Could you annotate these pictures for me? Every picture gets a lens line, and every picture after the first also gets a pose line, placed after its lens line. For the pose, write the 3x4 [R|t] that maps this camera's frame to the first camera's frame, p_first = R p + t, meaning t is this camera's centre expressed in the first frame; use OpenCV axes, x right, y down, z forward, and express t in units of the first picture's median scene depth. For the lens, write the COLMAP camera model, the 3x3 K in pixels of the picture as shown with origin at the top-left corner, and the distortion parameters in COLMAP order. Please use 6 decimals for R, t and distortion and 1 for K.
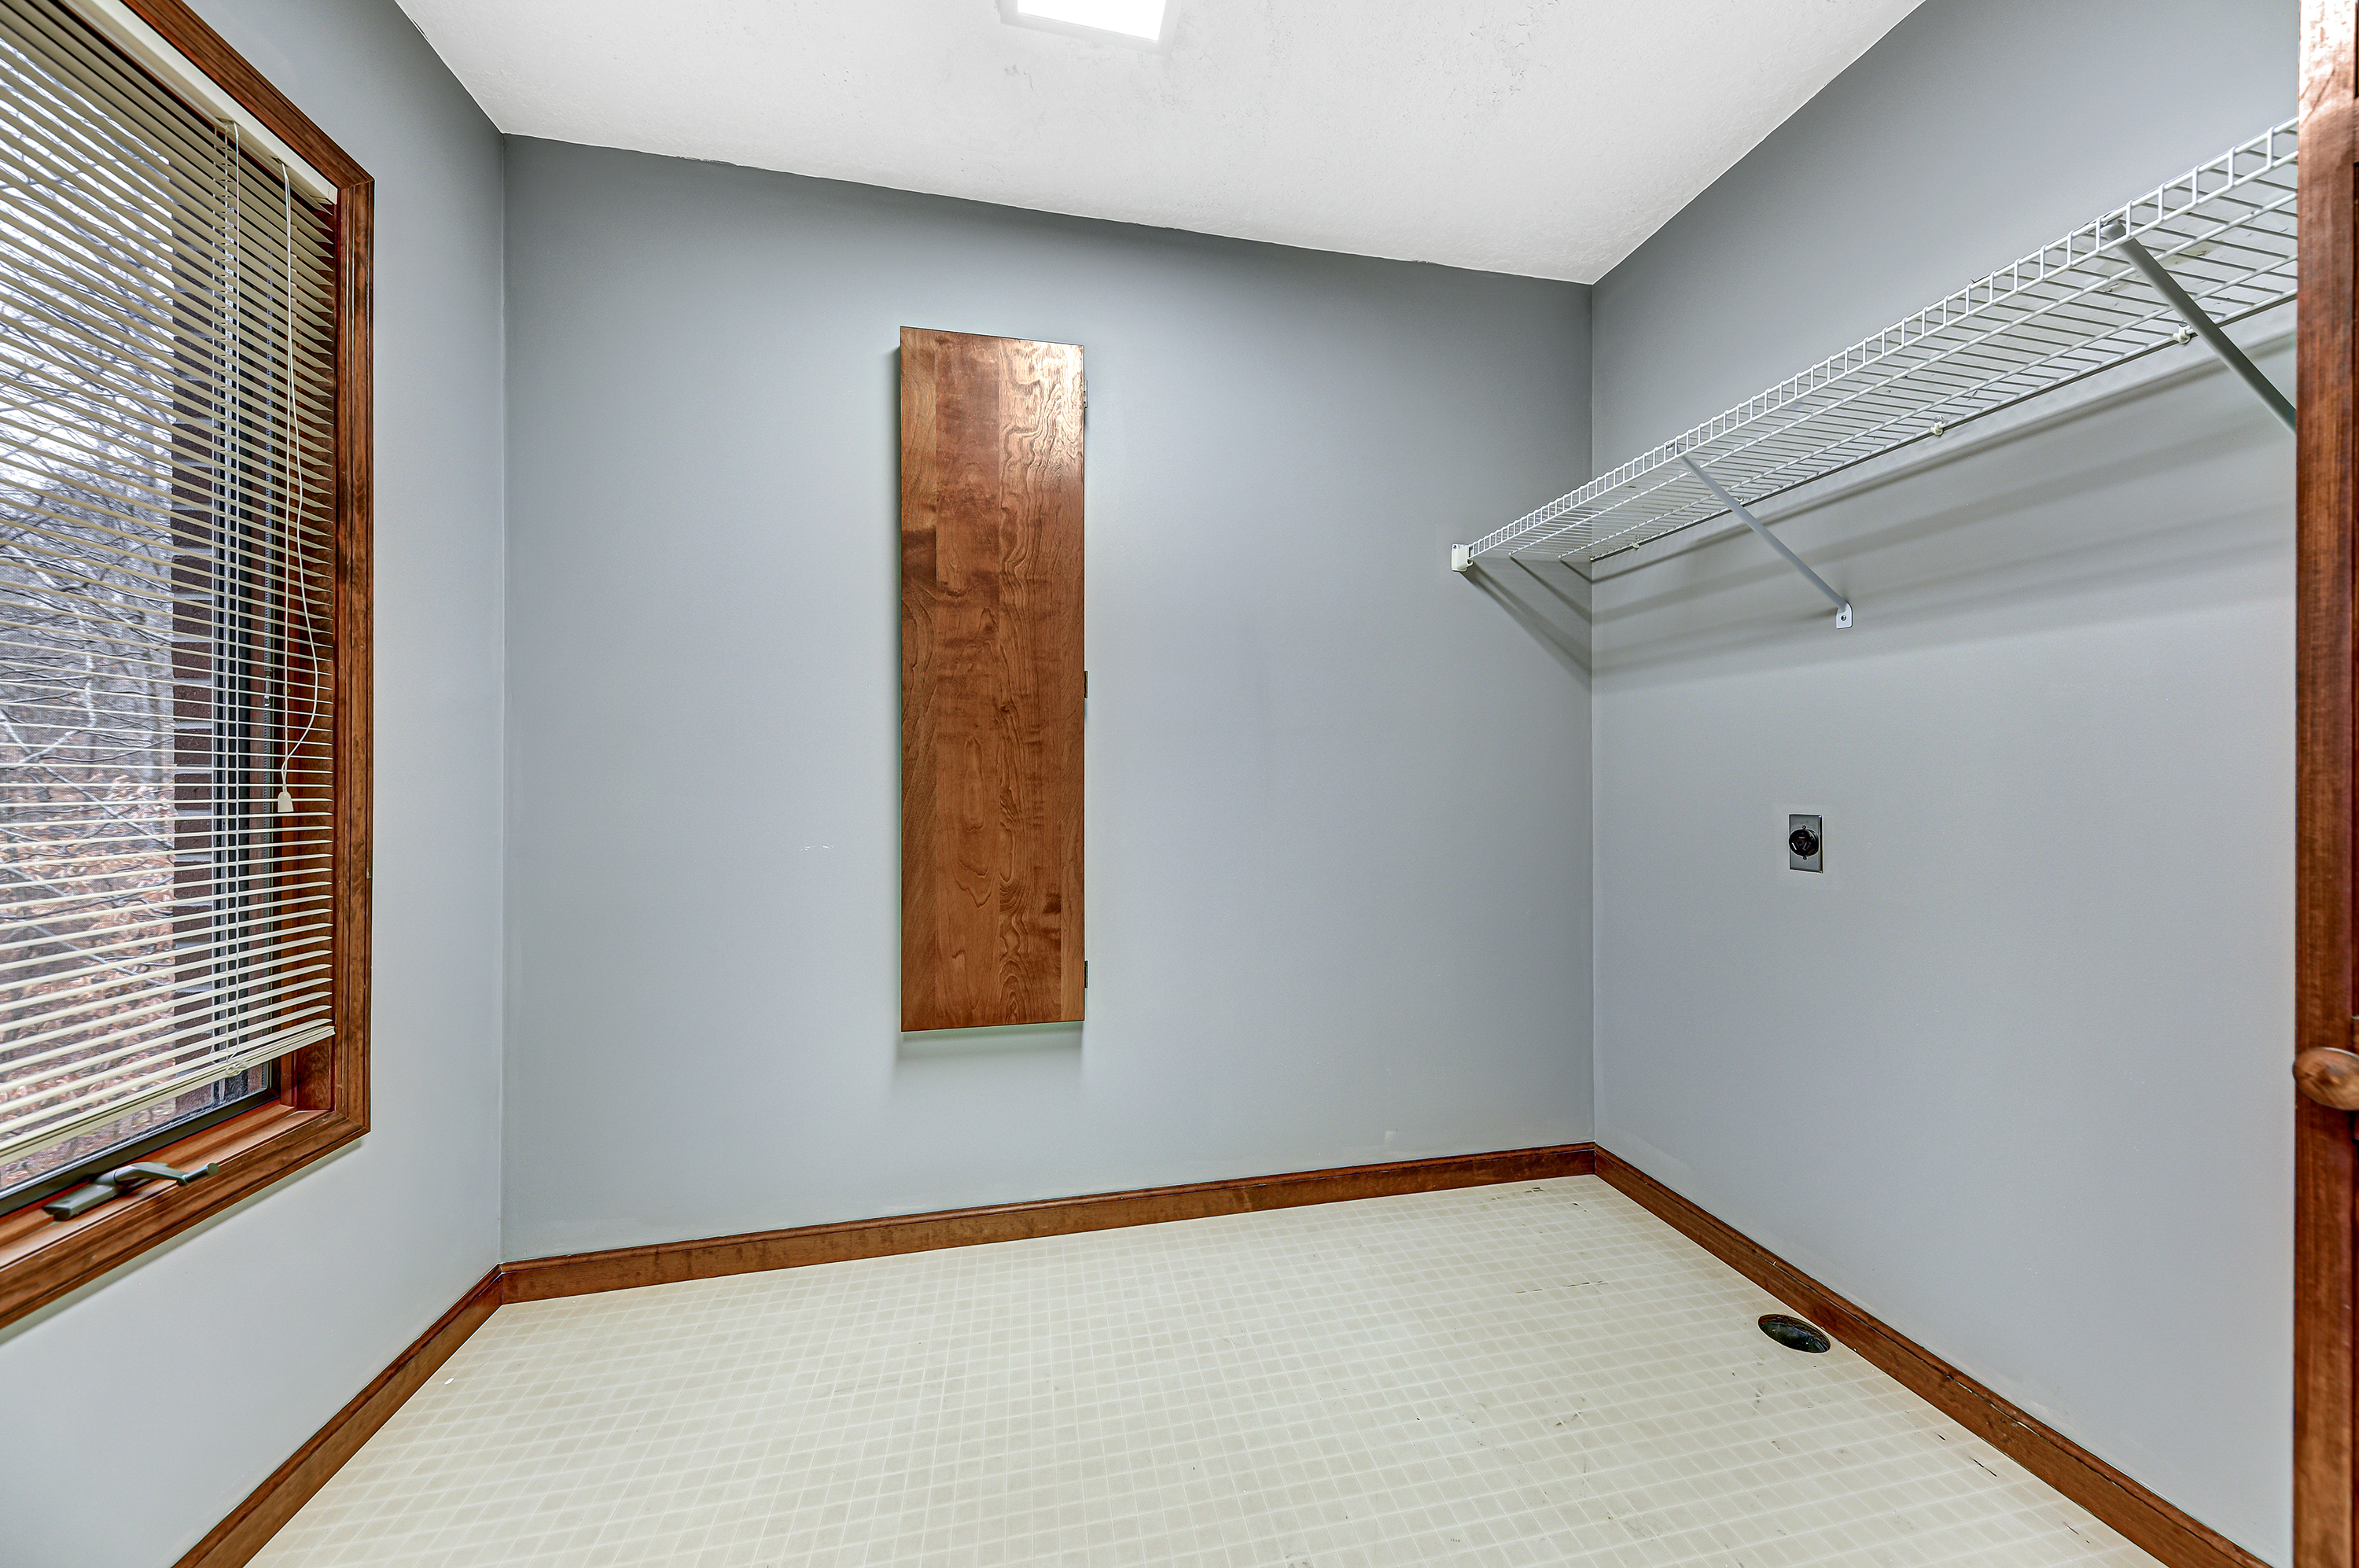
lens RADIAL K [[816.3, 0, 1190.4], [0, 816.3, 780.1], [0, 0, 1]] dist [0.011999, -0.000559]
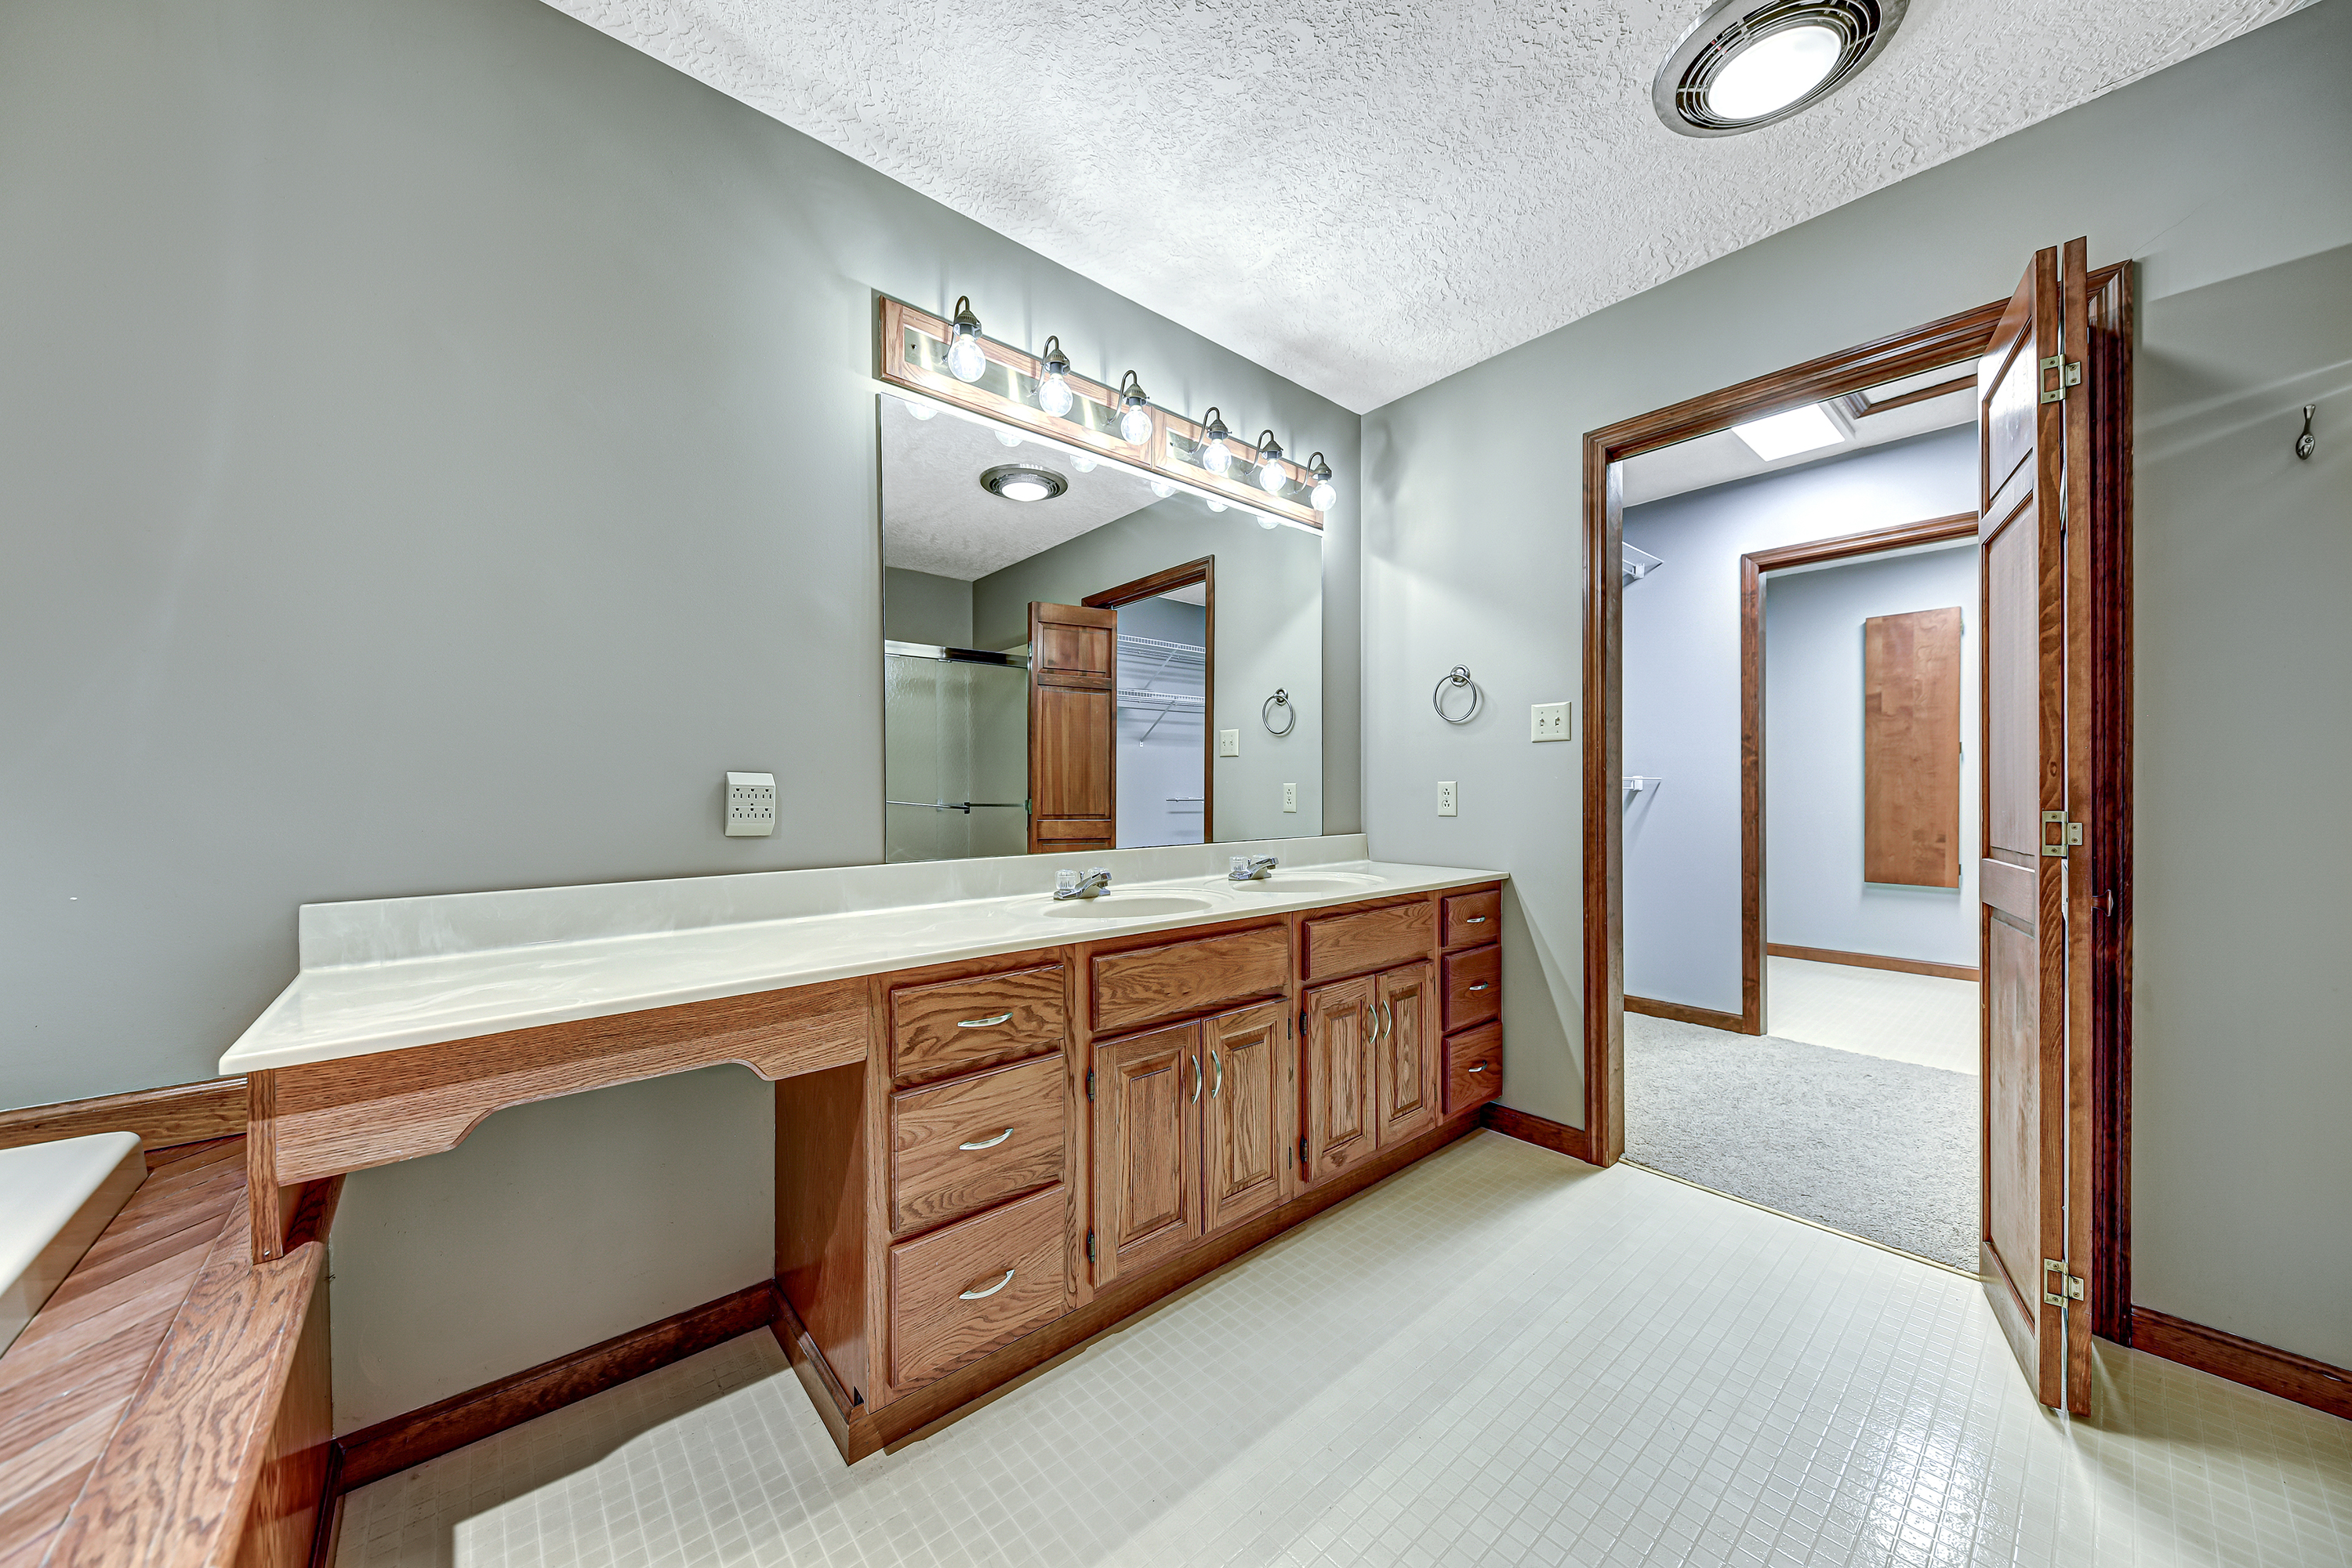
lens RADIAL K [[813.9, 0, 1189.6], [0, 813.9, 796.9], [0, 0, 1]] dist [0.011999, -0.000559]
pose [[0.482756, 0.006117, -0.875733, 0.914987], [0.000119, 0.999975, 0.007050, 0.009784], [0.875755, -0.003507, 0.482744, -2.193015]]
